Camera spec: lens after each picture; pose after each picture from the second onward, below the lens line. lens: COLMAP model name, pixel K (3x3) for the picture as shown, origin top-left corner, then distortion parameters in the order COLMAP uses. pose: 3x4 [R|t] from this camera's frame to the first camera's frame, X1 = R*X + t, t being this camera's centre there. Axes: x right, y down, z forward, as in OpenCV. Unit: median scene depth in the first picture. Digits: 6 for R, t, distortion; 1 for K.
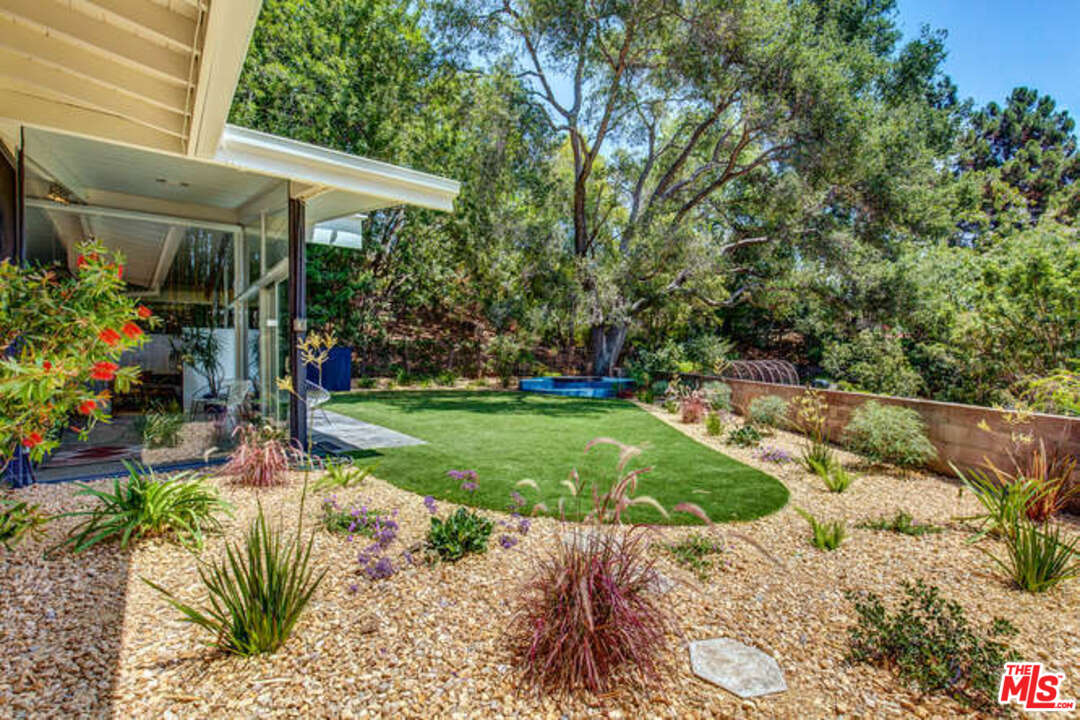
lens RADIAL K [[478.8, 0, 540.0], [0, 478.8, 360.0], [0, 0, 1]] dist [0.002092, 0.000050]
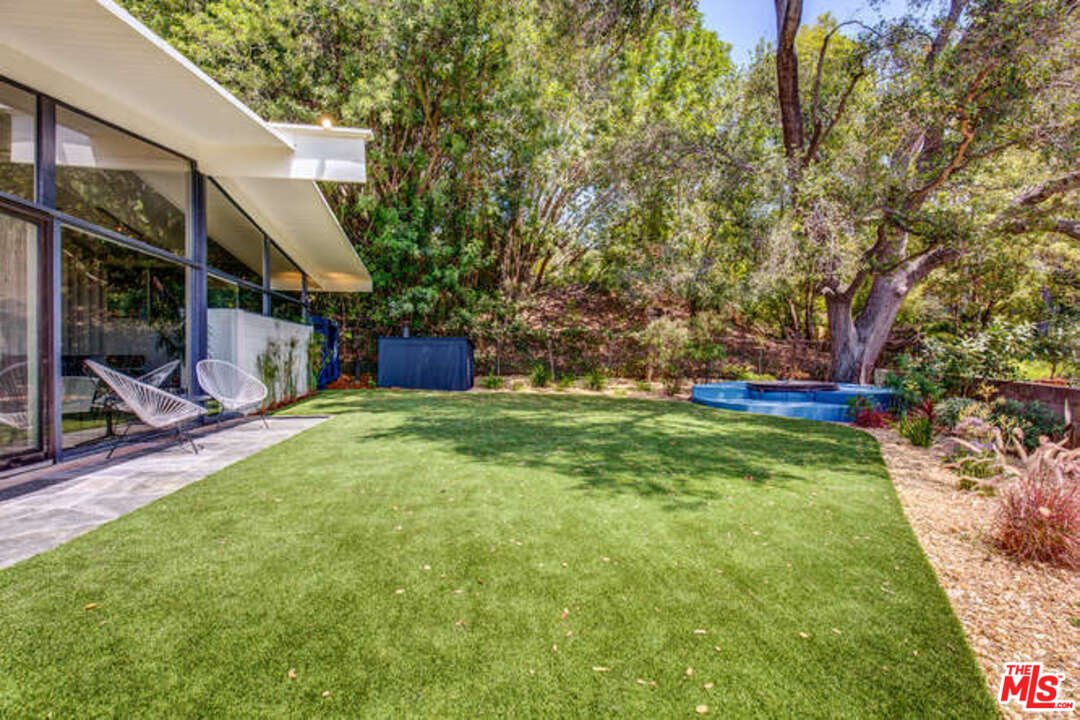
lens RADIAL K [[495.7, 0, 541.7], [0, 495.7, 354.6], [0, 0, 1]] dist [-0.001639, -0.000366]
pose [[0.879708, 0.001364, -0.475512, 0.095119], [-0.004546, 0.999974, -0.005543, 0.004491], [0.475492, 0.007038, 0.879692, 0.285131]]
